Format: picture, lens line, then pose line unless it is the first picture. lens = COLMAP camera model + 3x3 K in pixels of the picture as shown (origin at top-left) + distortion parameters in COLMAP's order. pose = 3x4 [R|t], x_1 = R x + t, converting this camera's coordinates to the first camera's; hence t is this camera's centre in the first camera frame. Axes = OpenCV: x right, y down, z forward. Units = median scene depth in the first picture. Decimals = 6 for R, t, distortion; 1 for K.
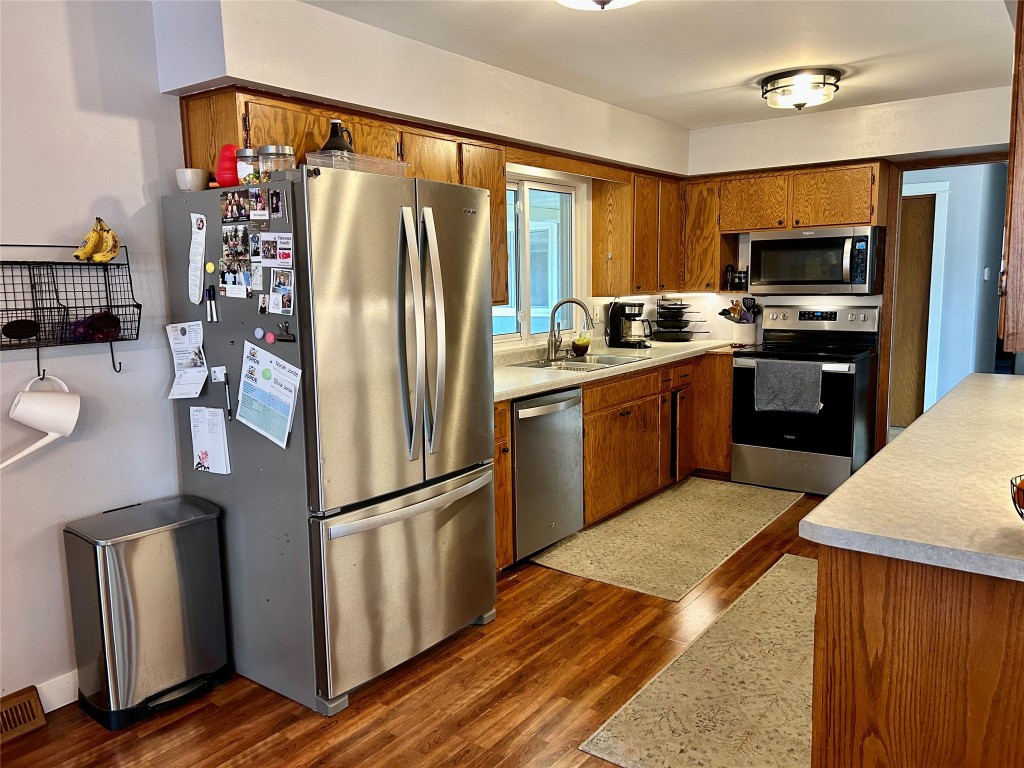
lens RADIAL K [[771.8, 0, 509.7], [0, 771.8, 379.9], [0, 0, 1]] dist [0.083847, -0.082600]
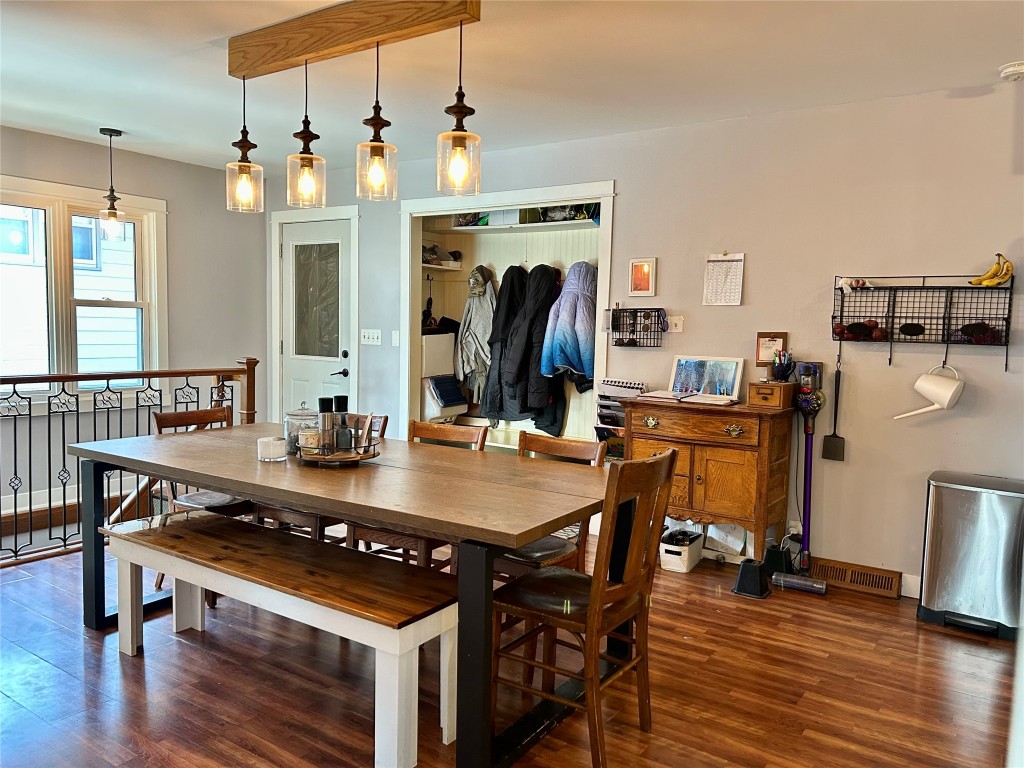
lens RADIAL K [[771.8, 0, 513.5], [0, 771.8, 384.3], [0, 0, 1]] dist [0.083847, -0.082600]
pose [[0.034974, 0.095898, -0.994777, 0.831260], [-0.159638, 0.983141, 0.089164, 0.026331], [0.986556, 0.155686, 0.049693, 0.154450]]
